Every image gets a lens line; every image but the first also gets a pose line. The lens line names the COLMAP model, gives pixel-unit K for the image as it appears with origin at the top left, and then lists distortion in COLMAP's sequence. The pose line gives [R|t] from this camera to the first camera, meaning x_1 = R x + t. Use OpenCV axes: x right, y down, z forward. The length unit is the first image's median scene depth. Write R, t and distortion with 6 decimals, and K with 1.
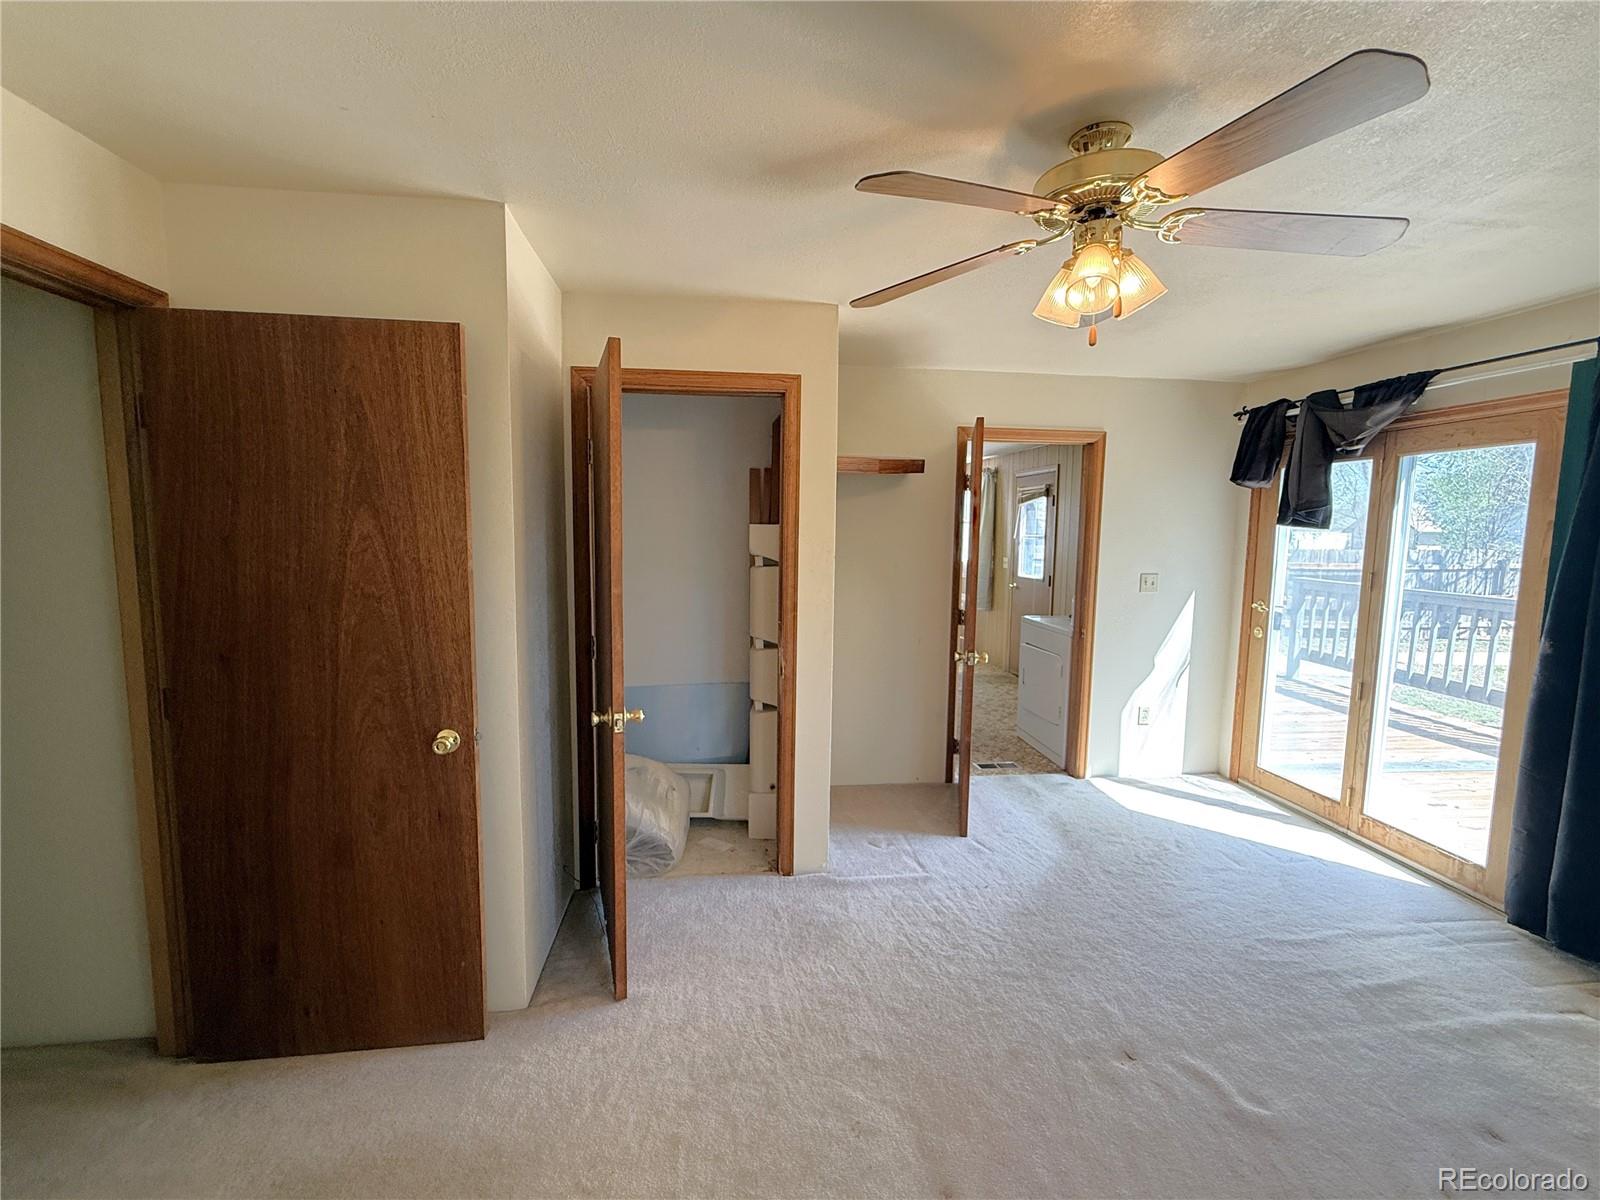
lens RADIAL K [[696.7, 0, 798.3], [0, 696.7, 599.1], [0, 0, 1]] dist [0.000177, 0.000262]
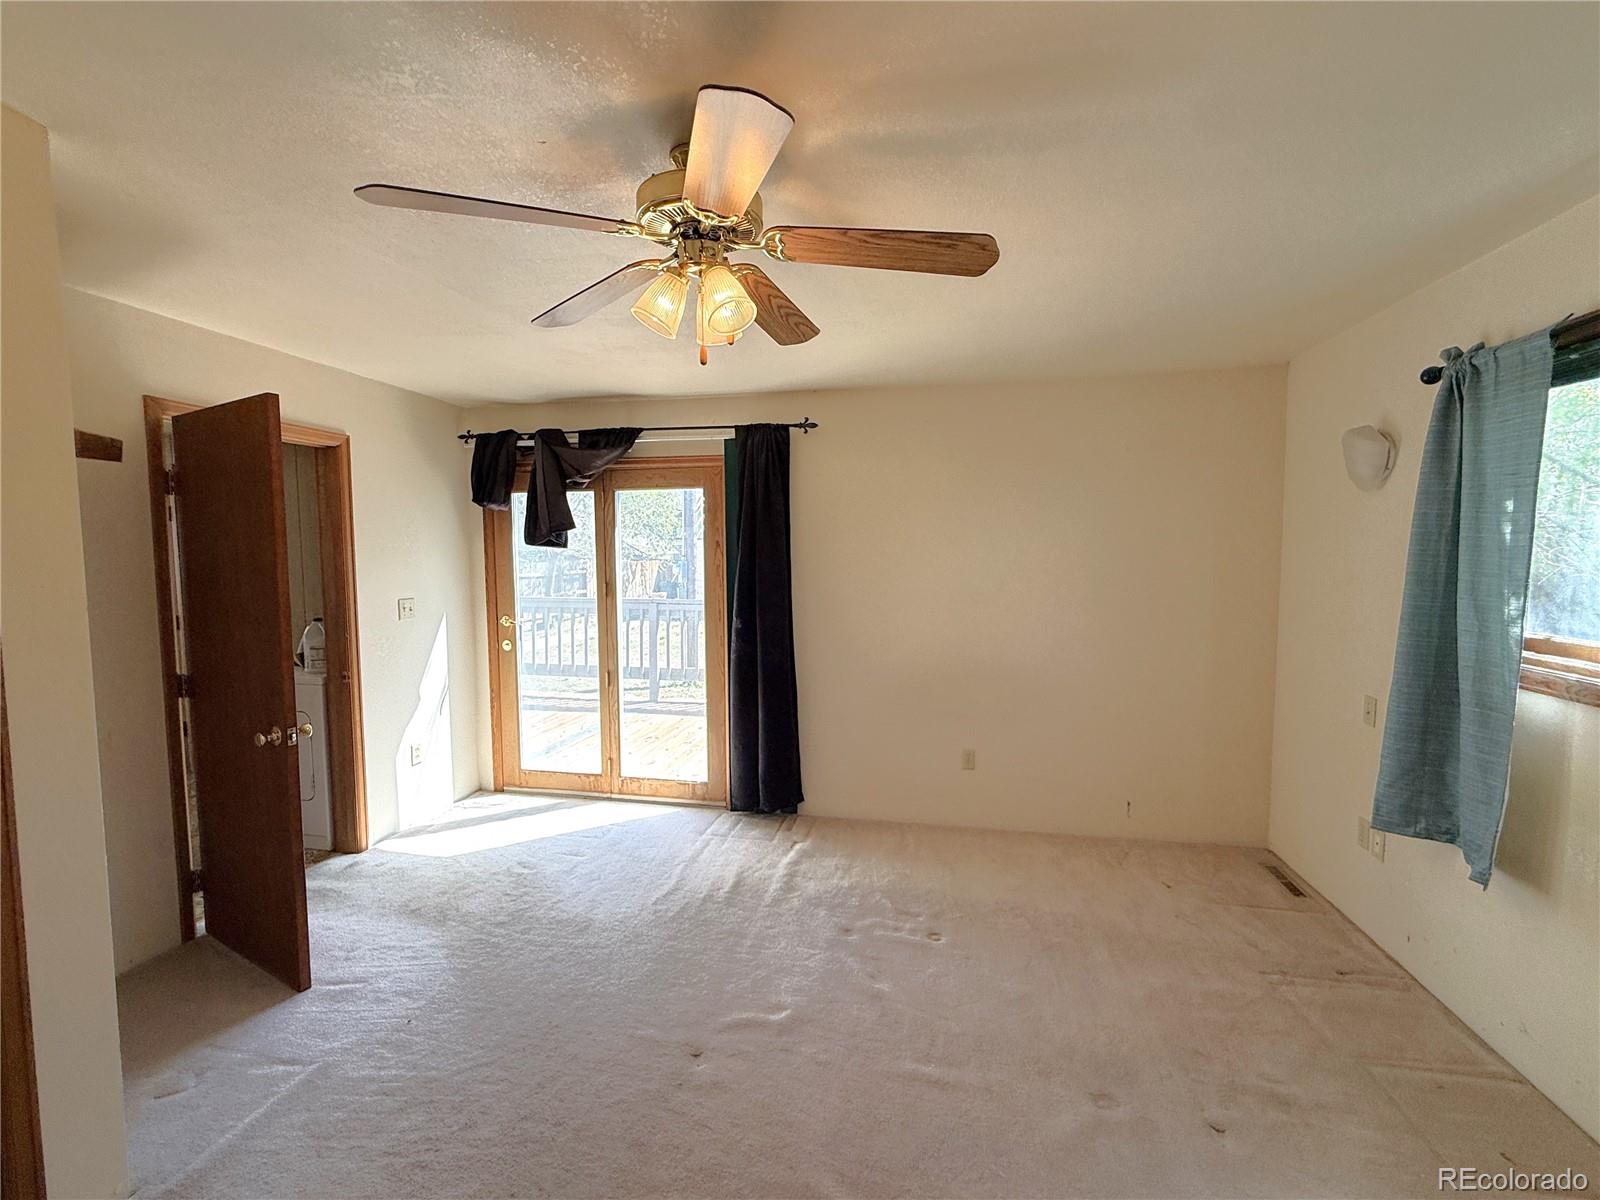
lens RADIAL K [[696.7, 0, 798.5], [0, 696.7, 602.0], [0, 0, 1]] dist [0.000177, 0.000262]
pose [[0.317920, -0.080965, 0.944654, -0.237135], [0.104703, 0.993251, 0.049893, -0.029760], [-0.942318, 0.083047, 0.324252, 0.272896]]
